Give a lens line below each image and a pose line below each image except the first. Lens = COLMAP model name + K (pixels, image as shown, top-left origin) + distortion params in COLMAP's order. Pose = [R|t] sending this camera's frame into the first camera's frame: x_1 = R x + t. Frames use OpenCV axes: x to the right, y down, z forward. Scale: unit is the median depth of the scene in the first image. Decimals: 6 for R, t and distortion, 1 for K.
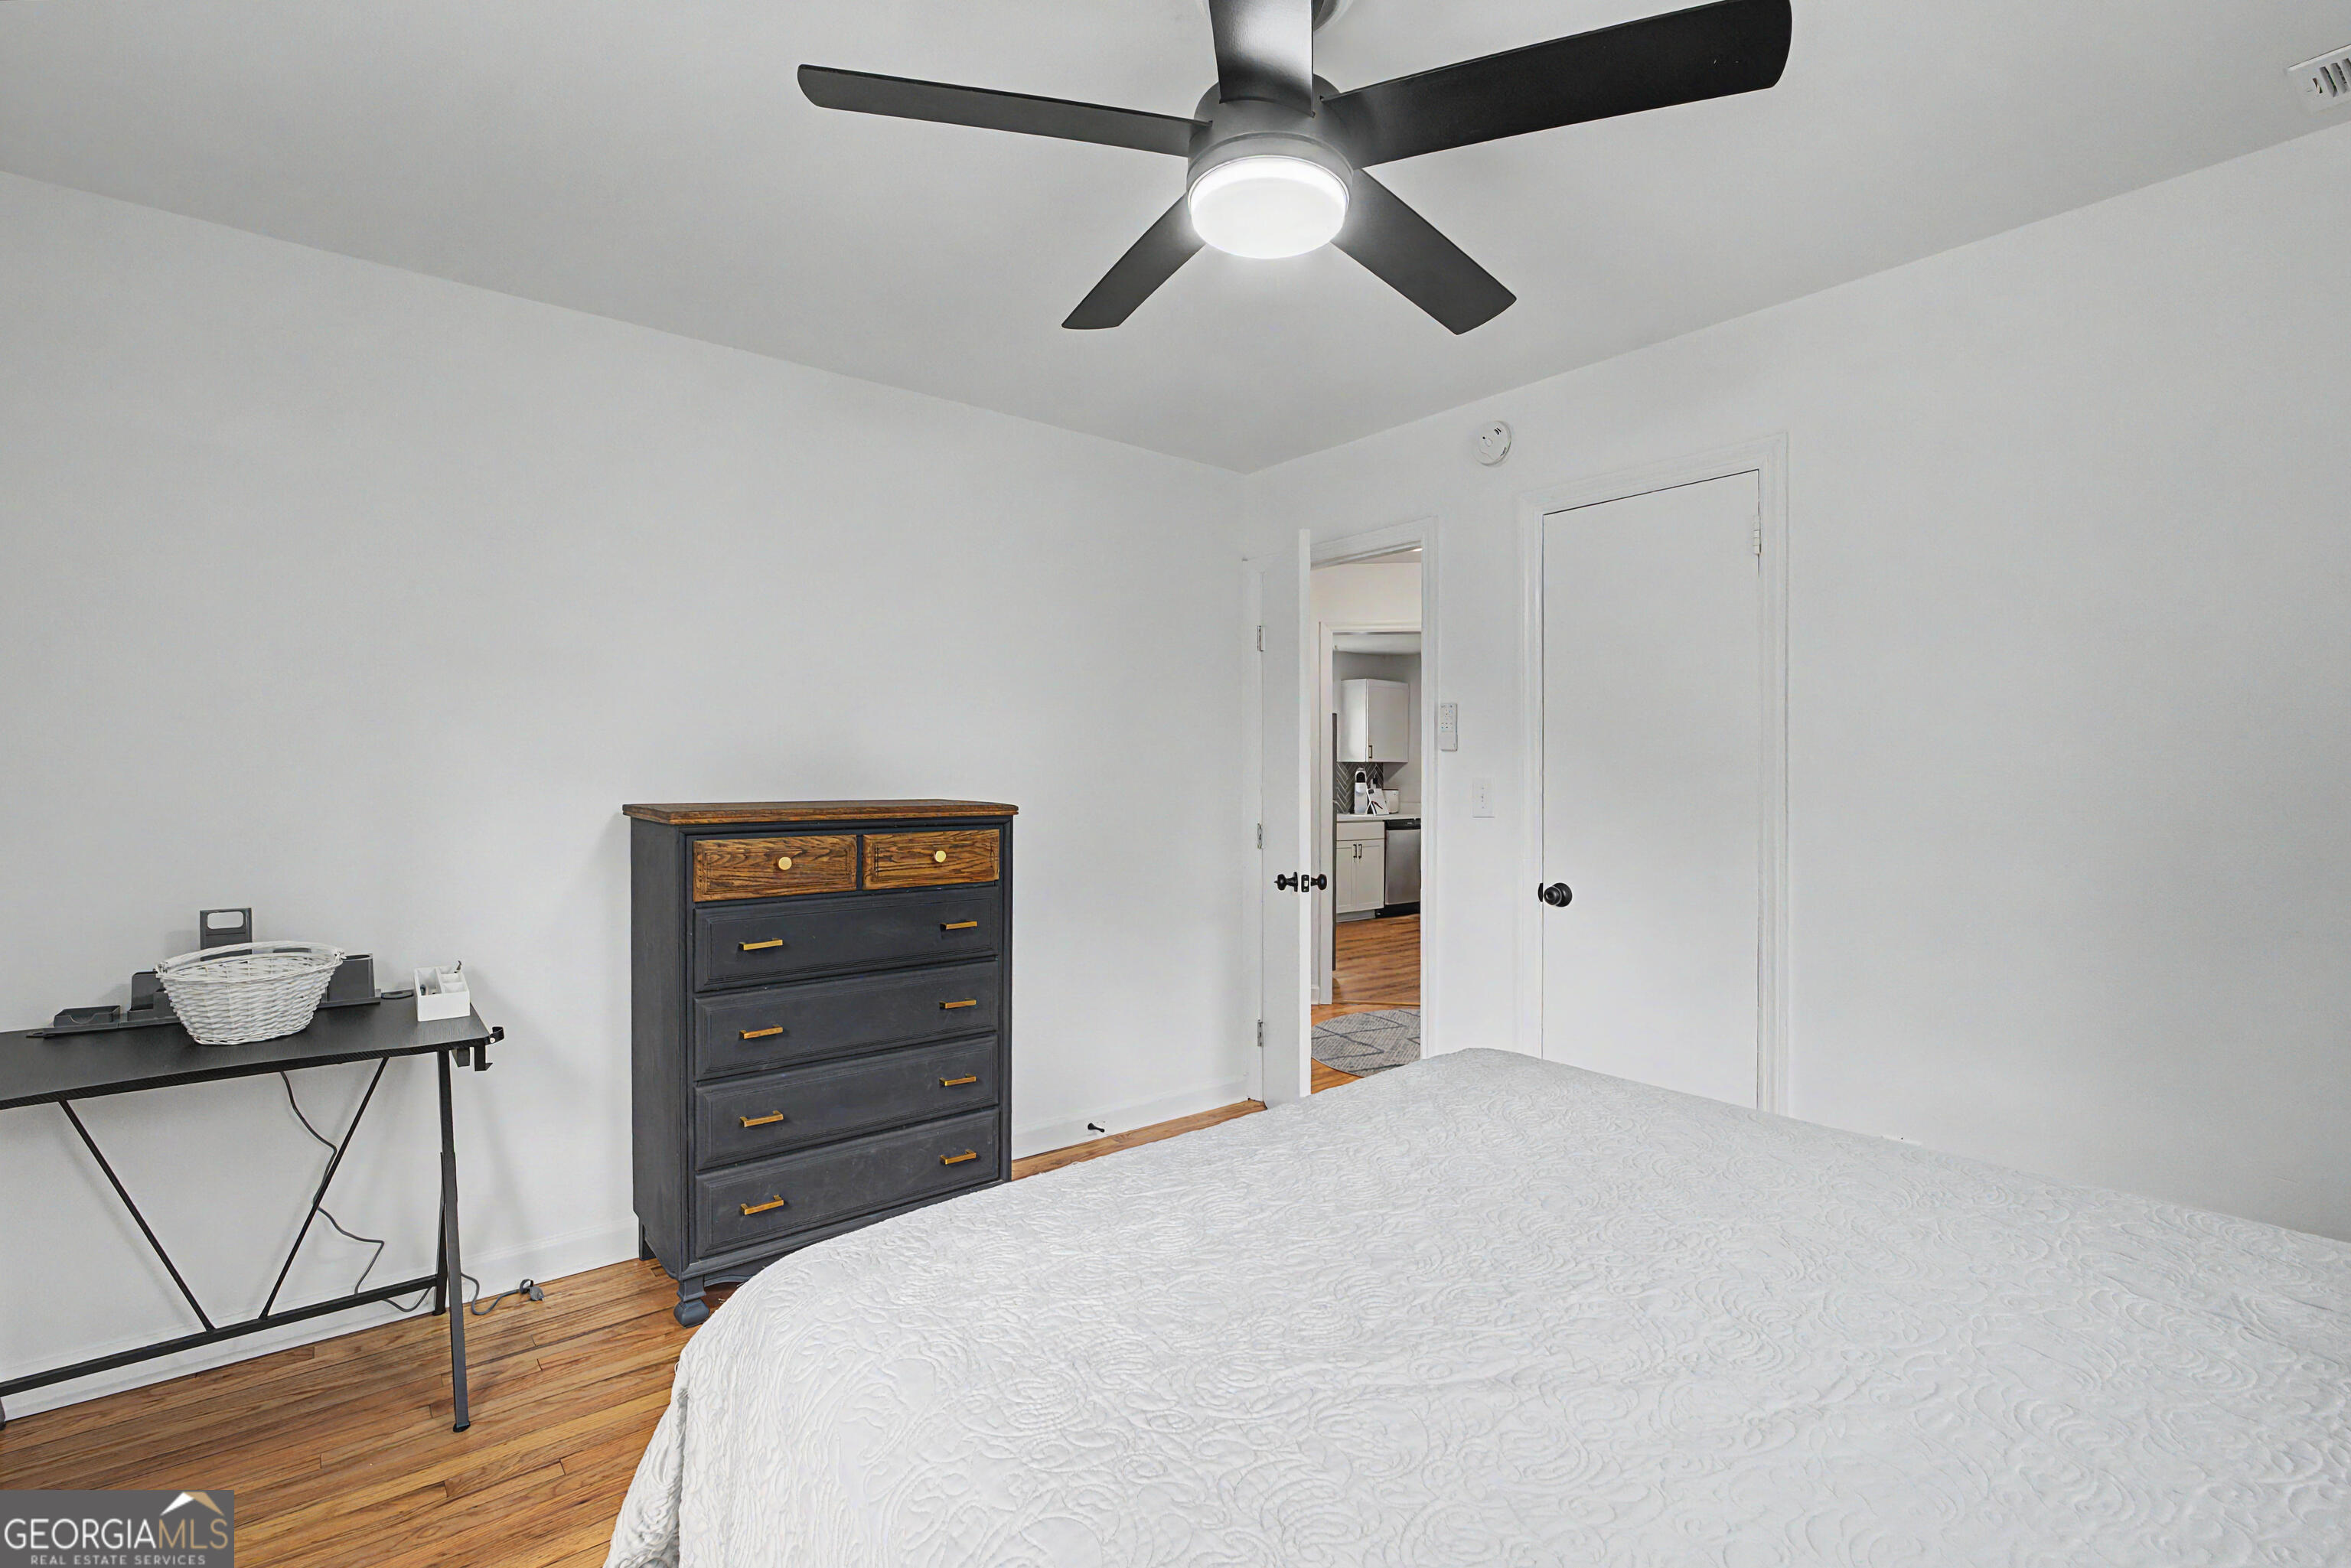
lens RADIAL K [[1075.1, 0, 1156.2], [0, 1075.1, 778.6], [0, 0, 1]] dist [-0.006015, -0.001355]
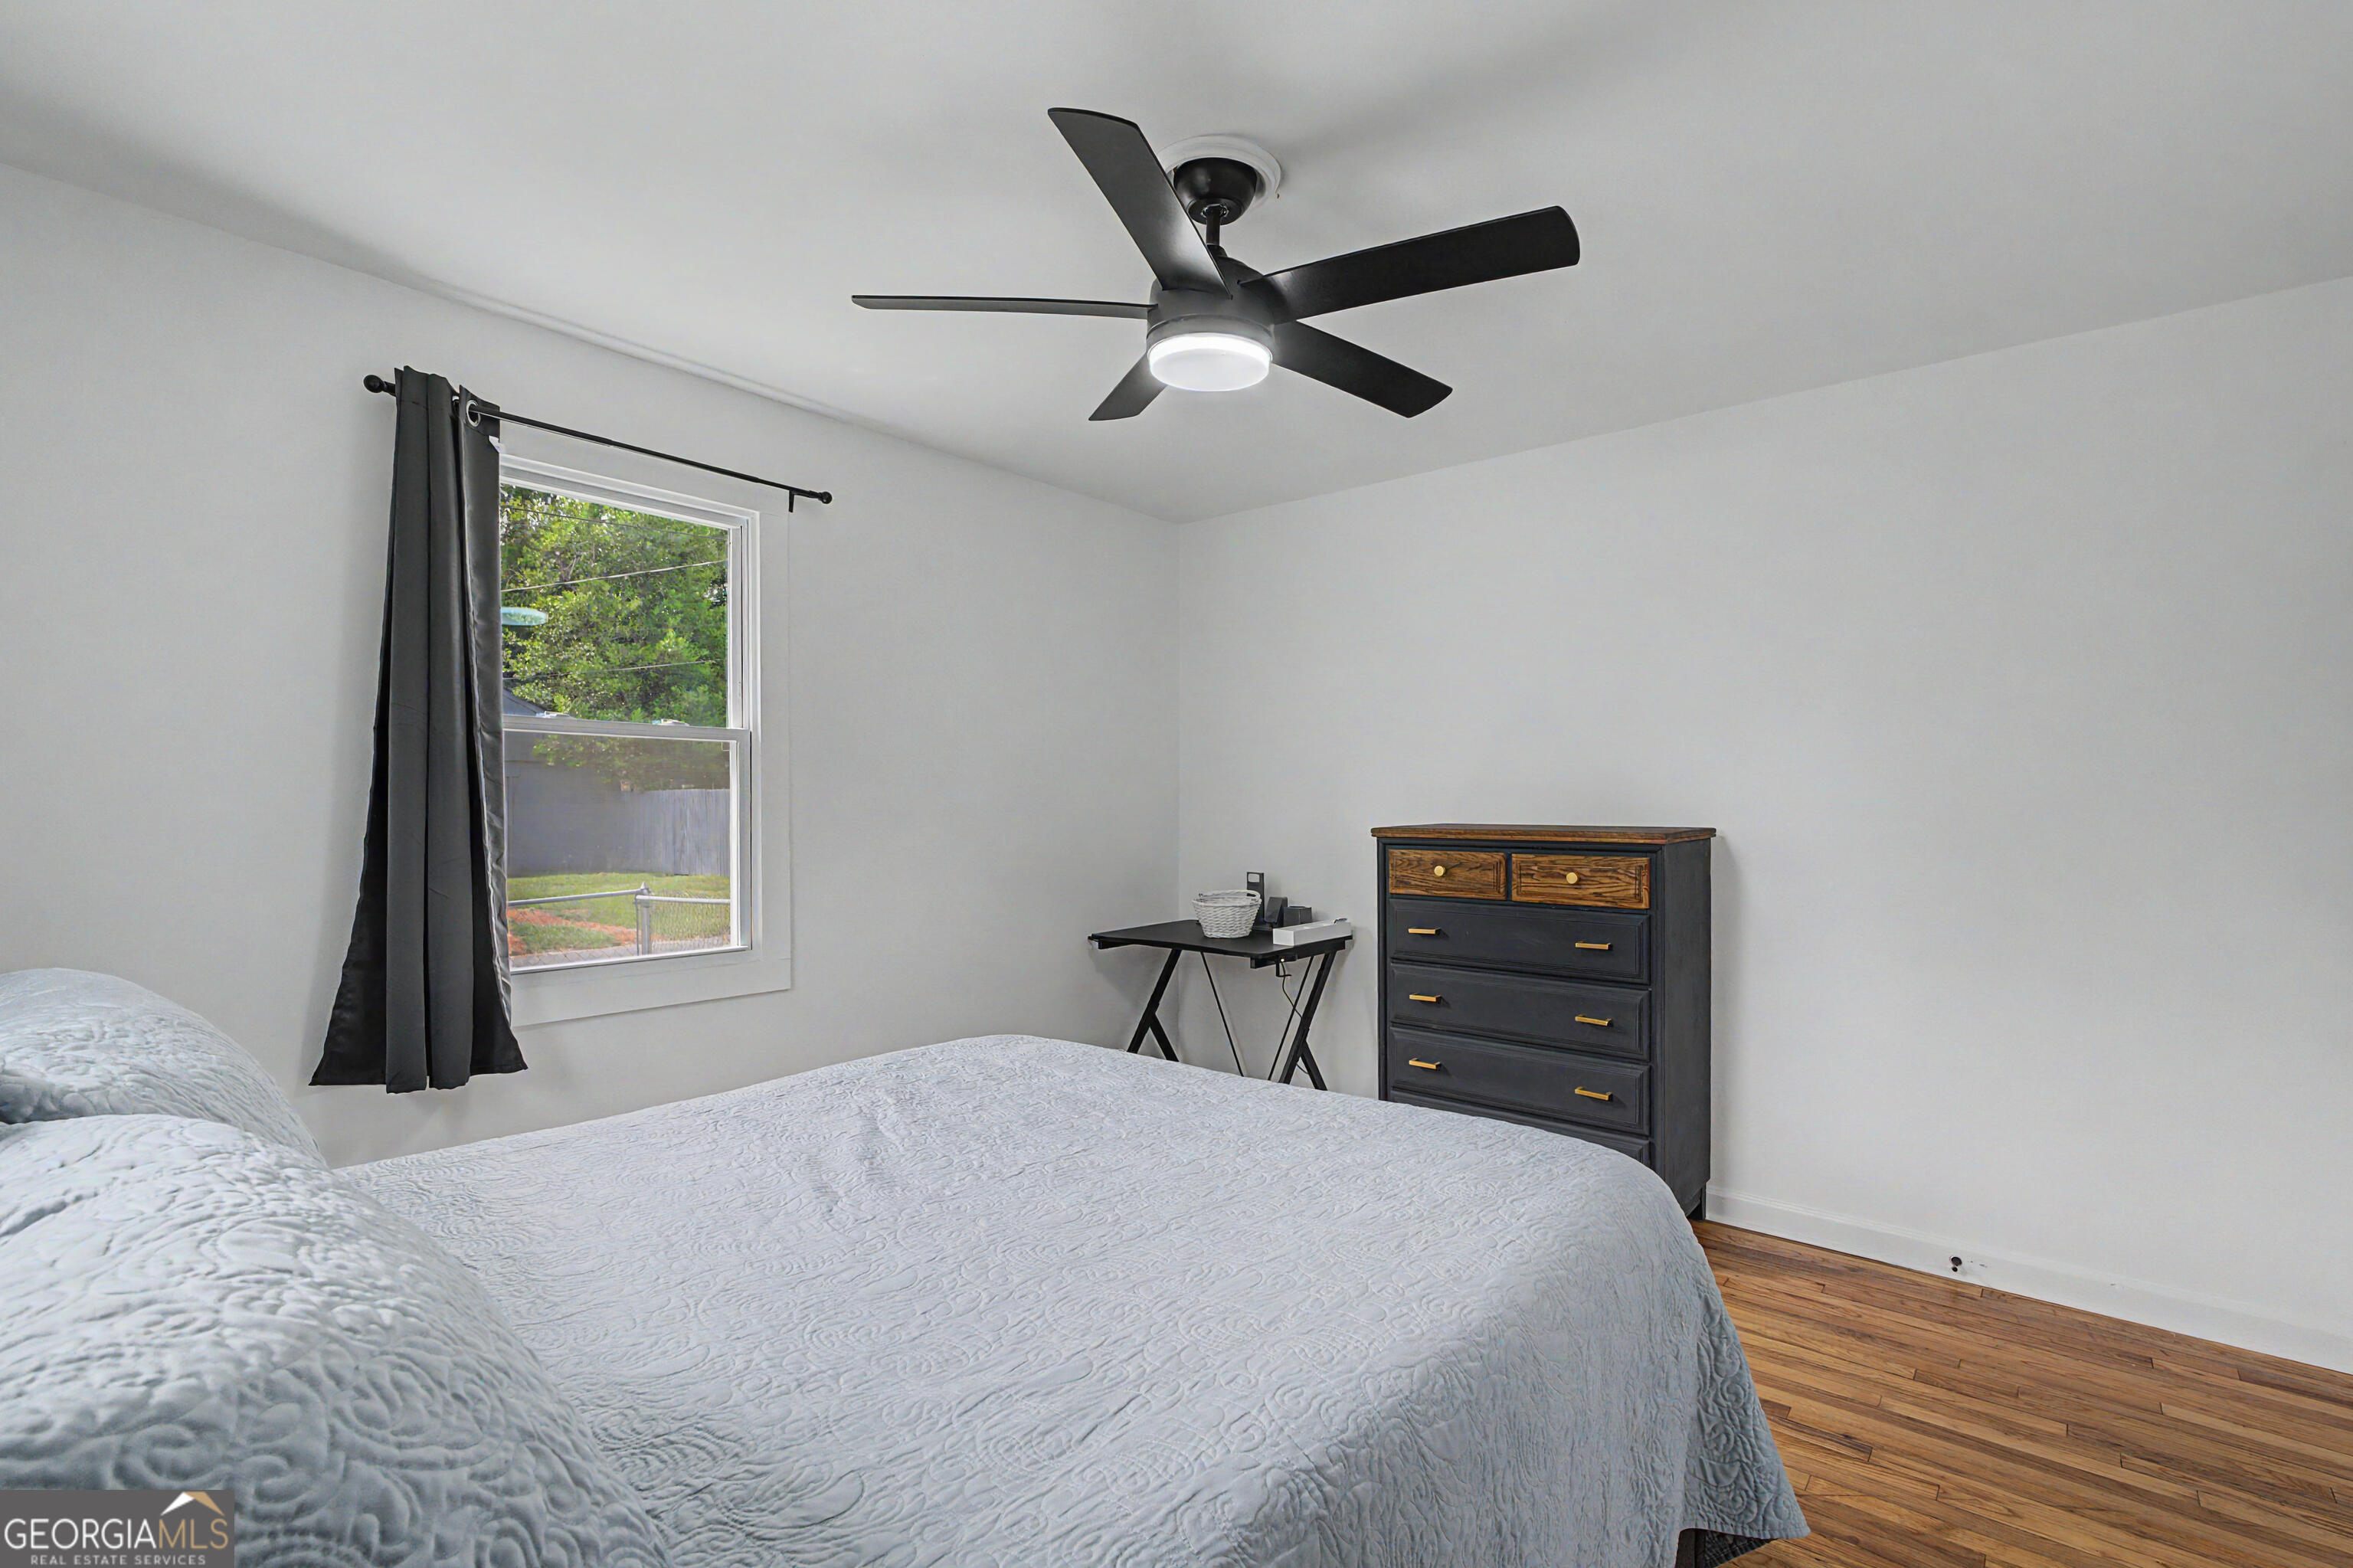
lens RADIAL K [[1076.1, 0, 1160.4], [0, 1076.1, 794.3], [0, 0, 1]] dist [-0.006015, -0.001355]
pose [[0.163491, -0.004819, -0.986533, 0.823479], [-0.002603, 0.999982, -0.005316, -0.005063], [0.986541, 0.003437, 0.163475, 0.432213]]
